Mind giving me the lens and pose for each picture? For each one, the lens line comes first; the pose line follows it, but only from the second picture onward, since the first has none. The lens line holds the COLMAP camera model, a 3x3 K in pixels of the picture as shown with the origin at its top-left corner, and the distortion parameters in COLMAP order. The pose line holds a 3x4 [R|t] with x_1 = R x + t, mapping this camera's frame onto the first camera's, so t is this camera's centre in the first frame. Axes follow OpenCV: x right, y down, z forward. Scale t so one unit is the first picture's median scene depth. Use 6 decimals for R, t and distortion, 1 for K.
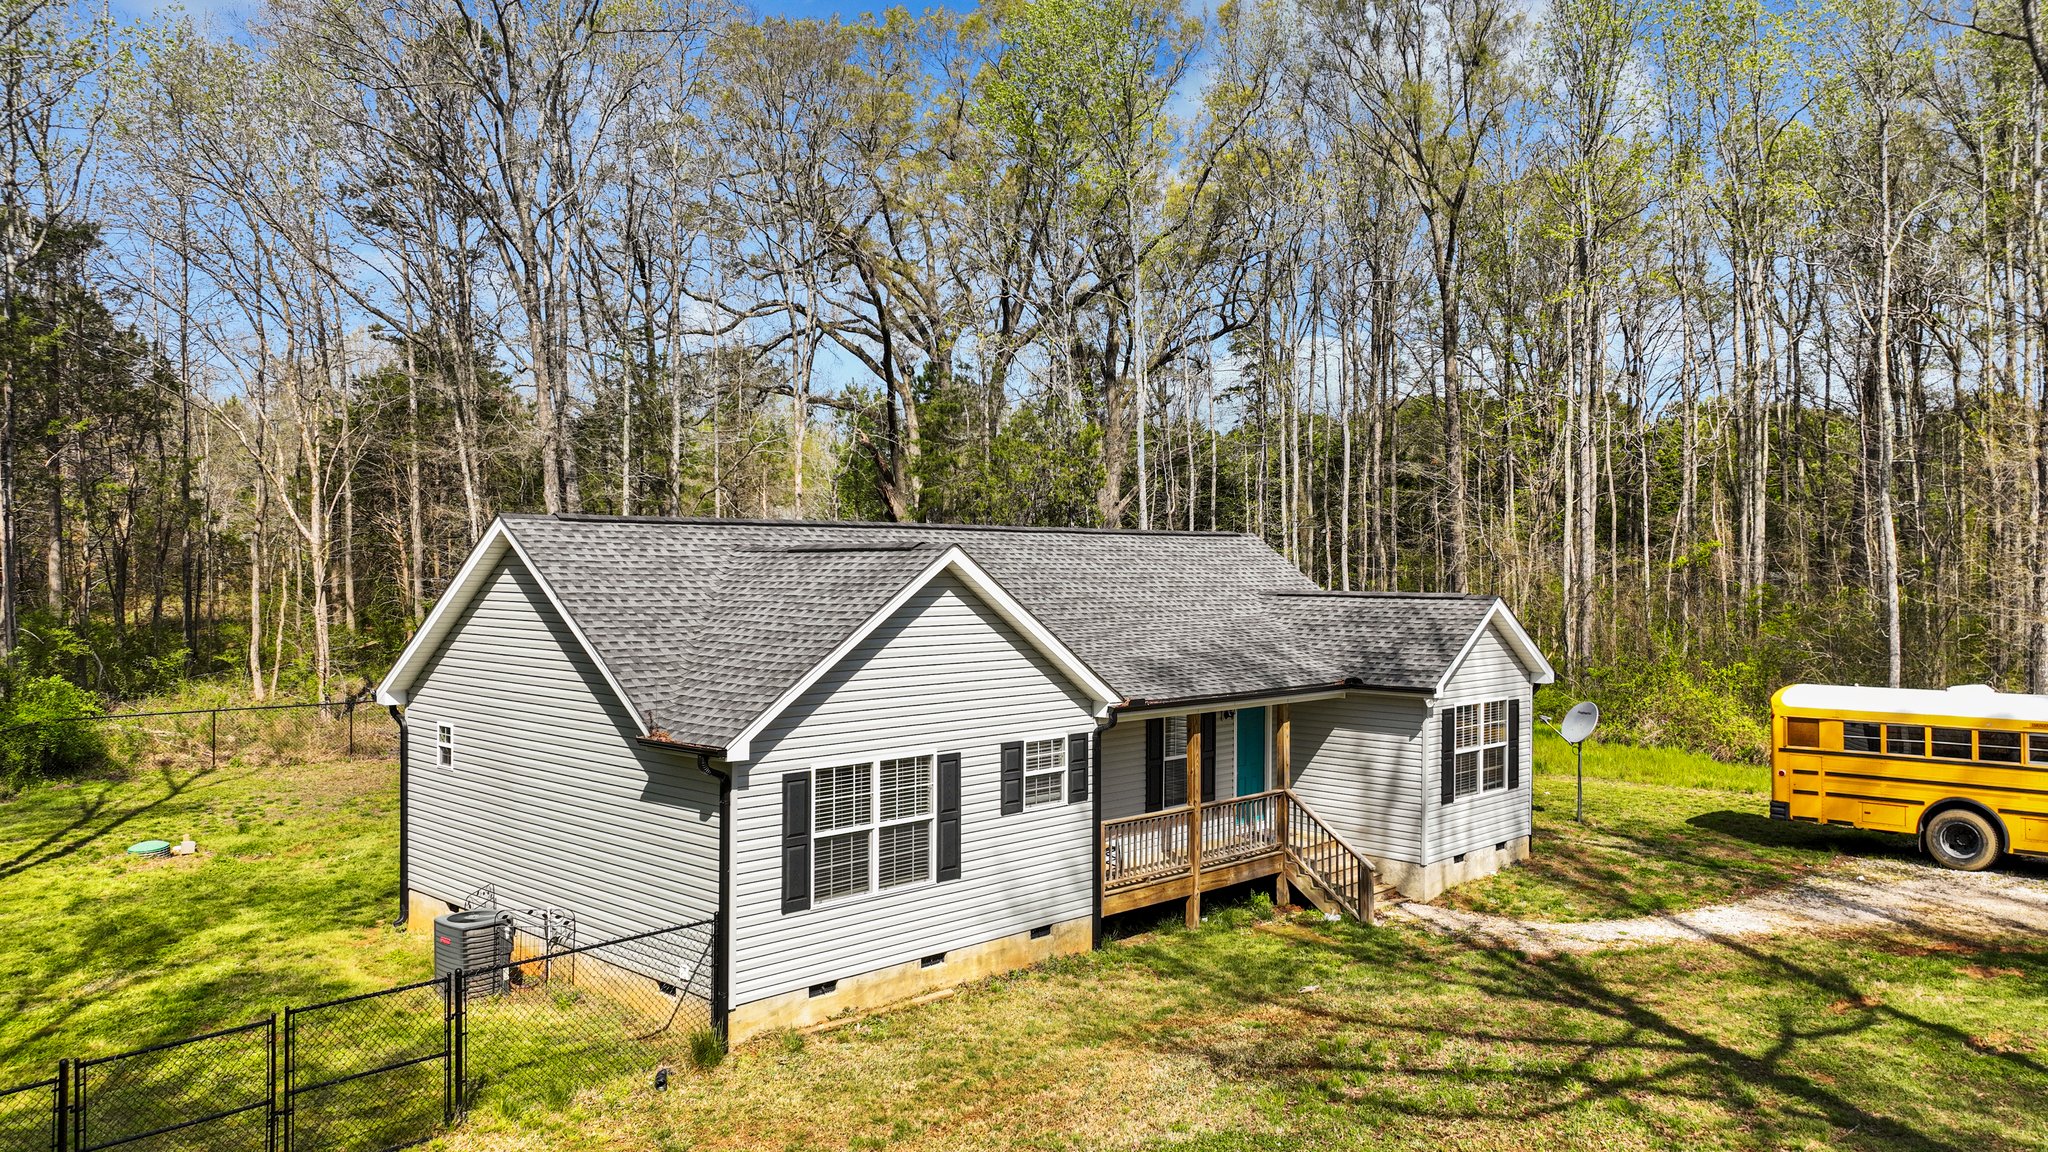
lens RADIAL K [[1509.0, 0, 1078.4], [0, 1509.0, 569.8], [0, 0, 1]] dist [0.005860, -0.001347]
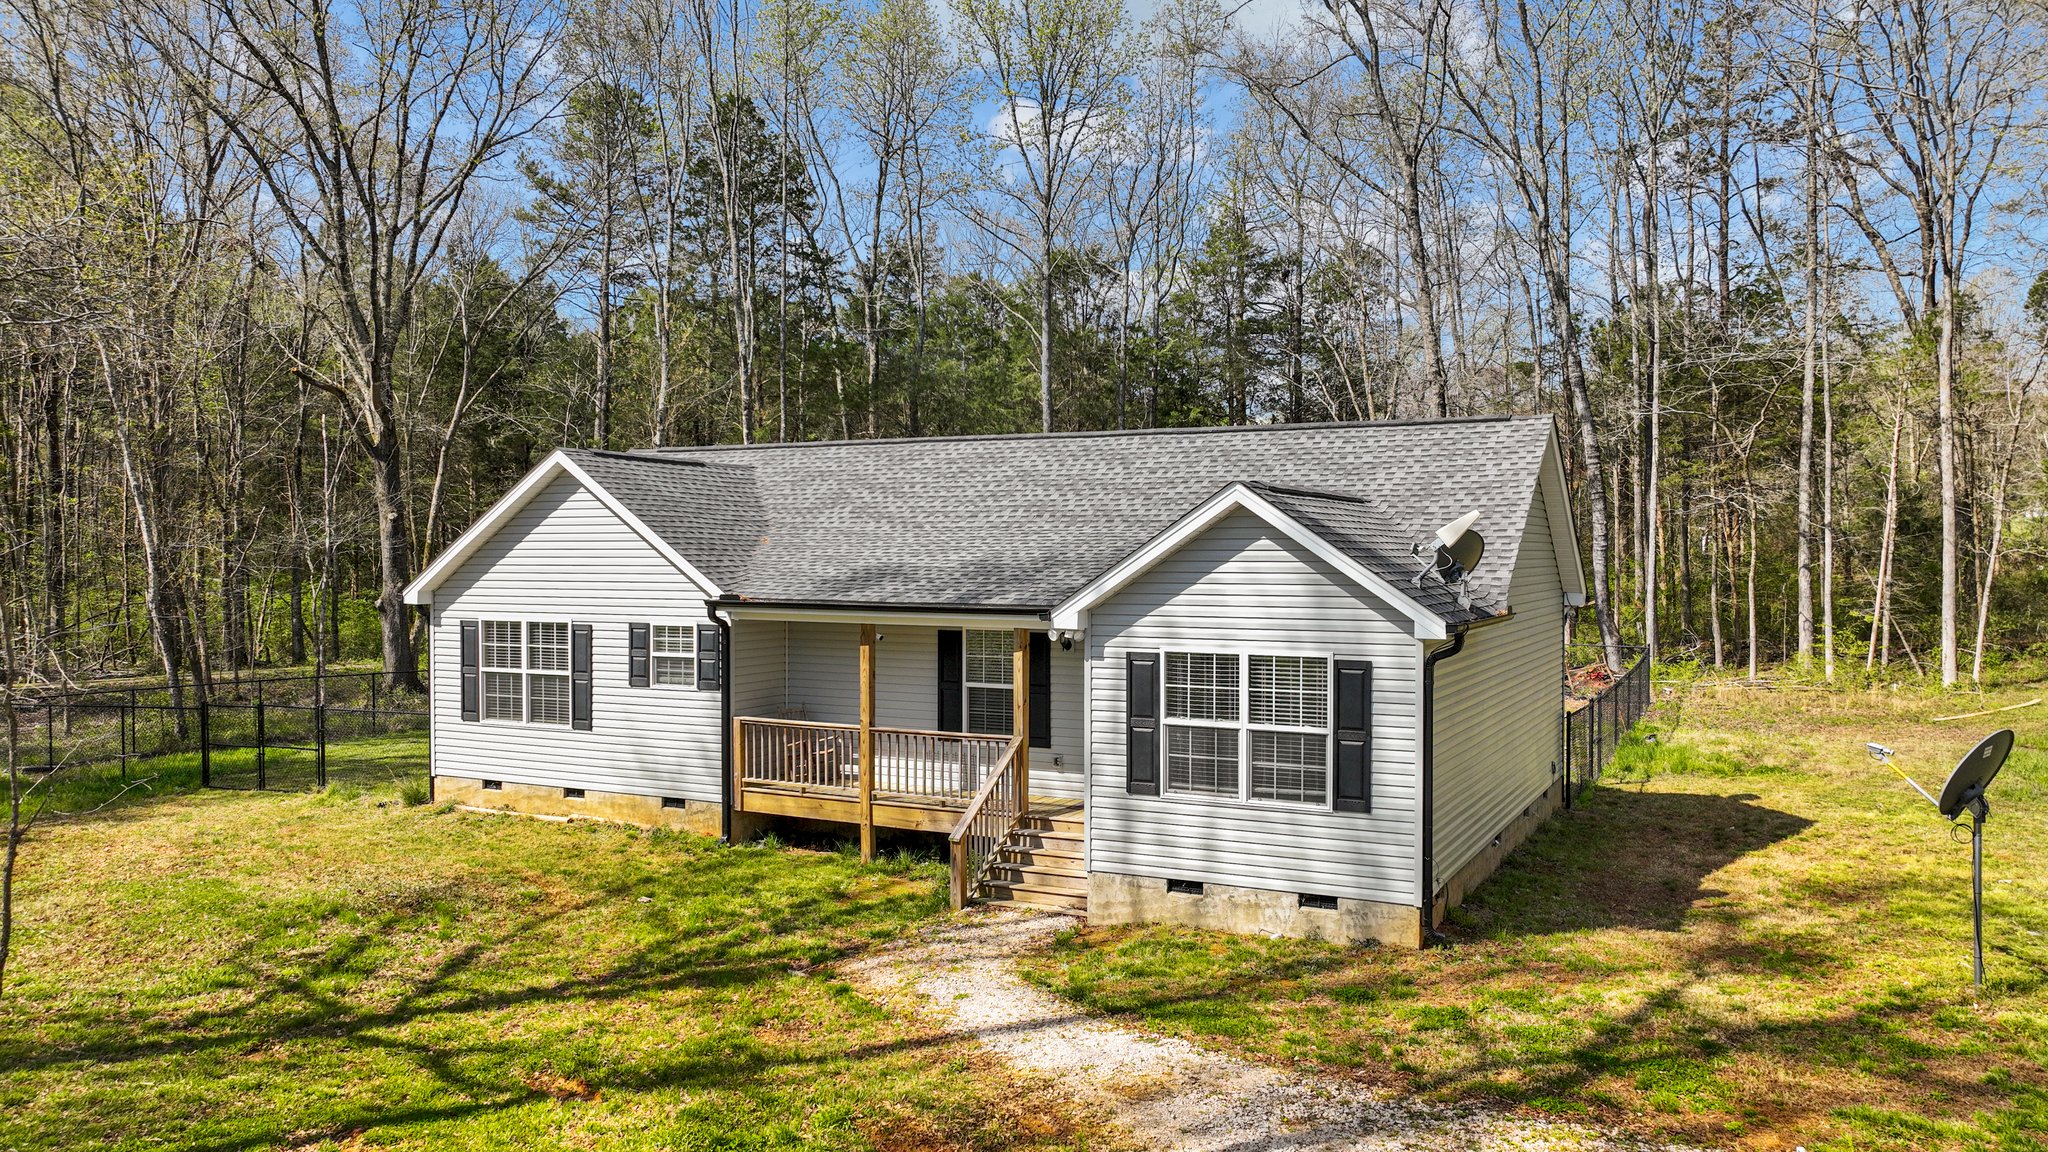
lens RADIAL K [[1509.0, 0, 1023.9], [0, 1509.0, 567.4], [0, 0, 1]] dist [0.005860, -0.001347]
pose [[0.266838, 0.001737, -0.963740, 1.171287], [-0.013201, 0.999911, -0.001853, 0.073794], [0.963651, 0.013216, 0.266837, 1.019613]]
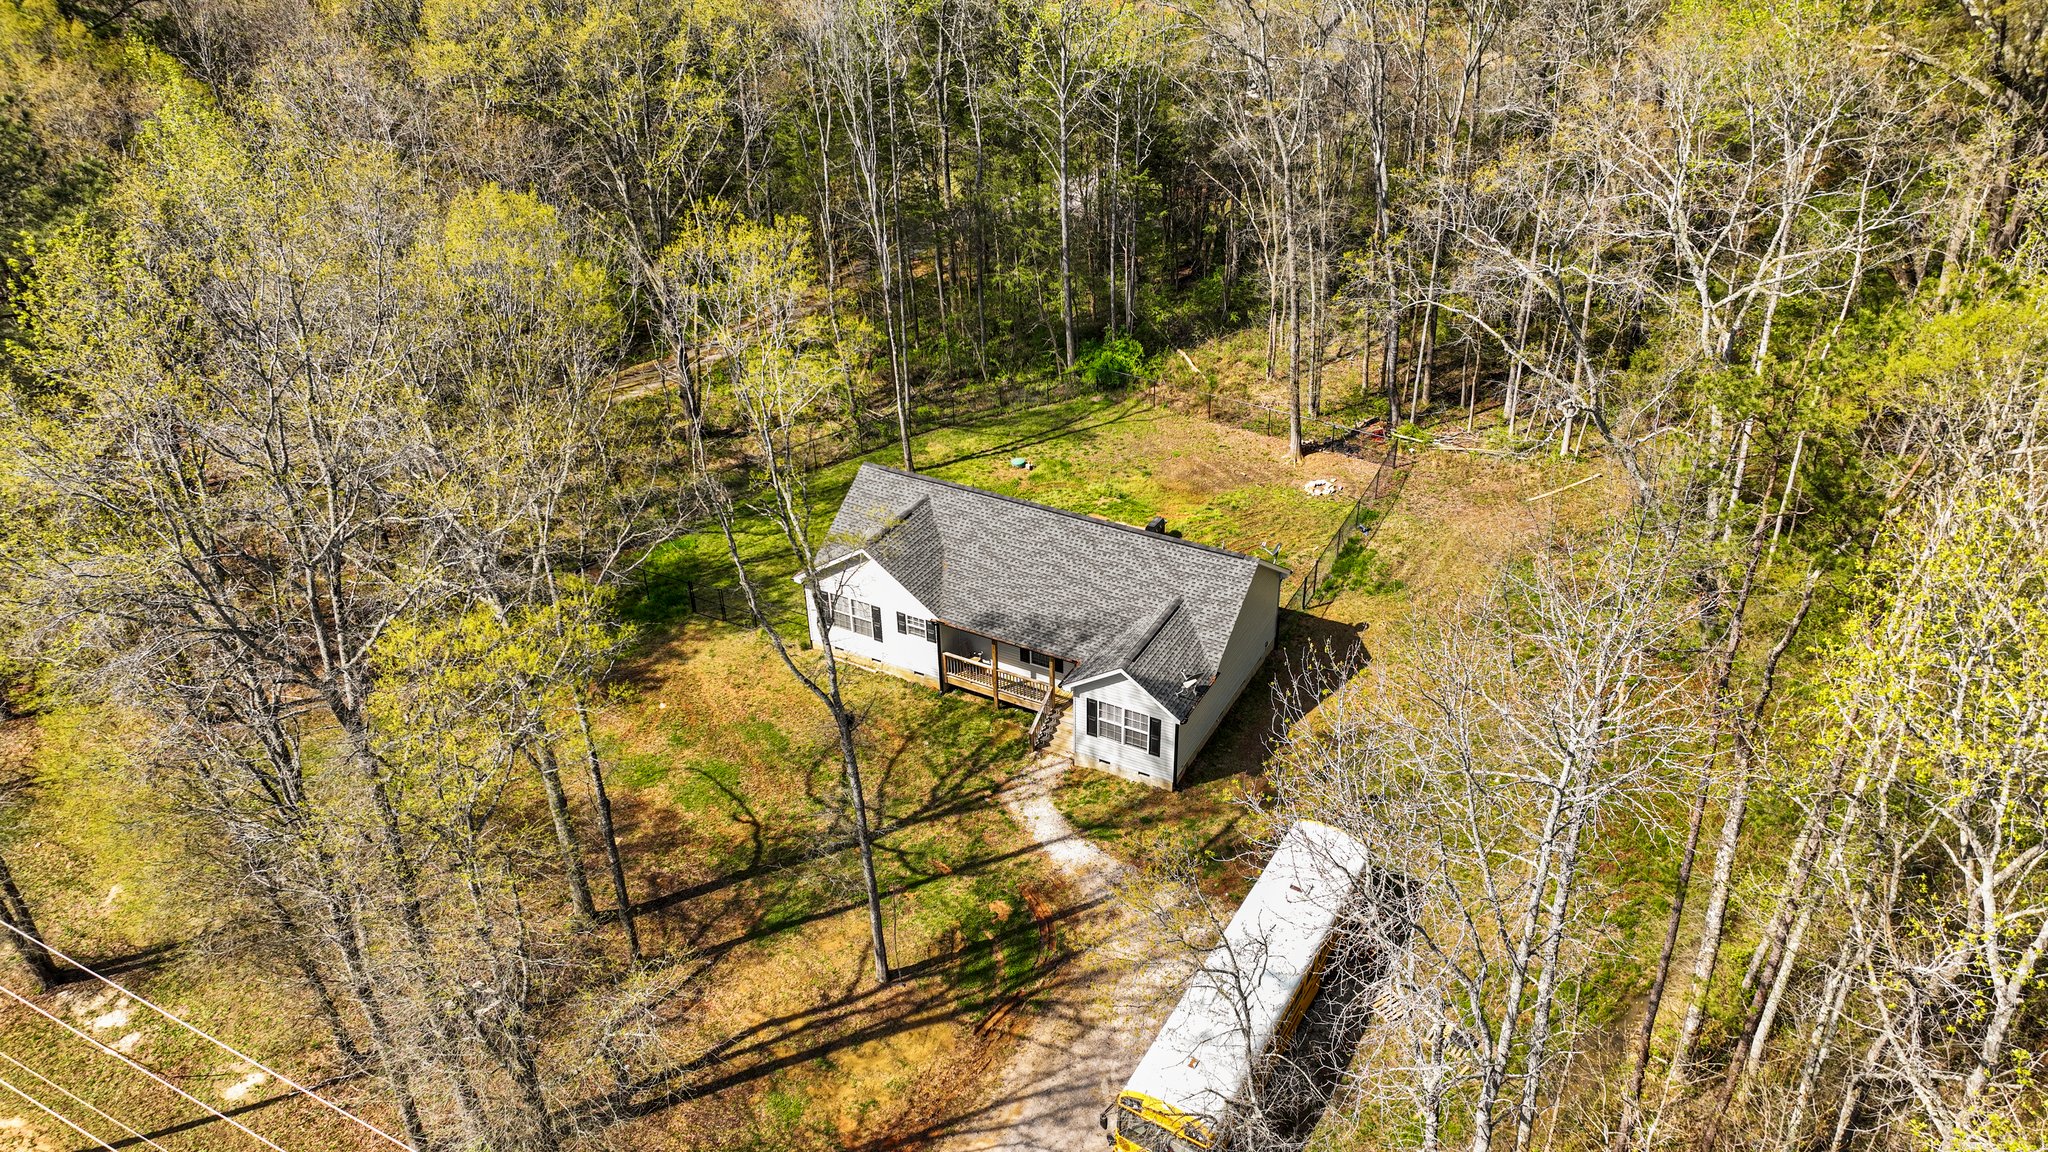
lens RADIAL K [[1509.0, 0, 1013.8], [0, 1509.0, 579.6], [0, 0, 1]] dist [0.005860, -0.001347]
pose [[0.231131, 0.511821, -0.827416, 2.421801], [0.020747, 0.847658, 0.530137, -1.498276], [0.972702, -0.139697, 0.185301, 0.722172]]
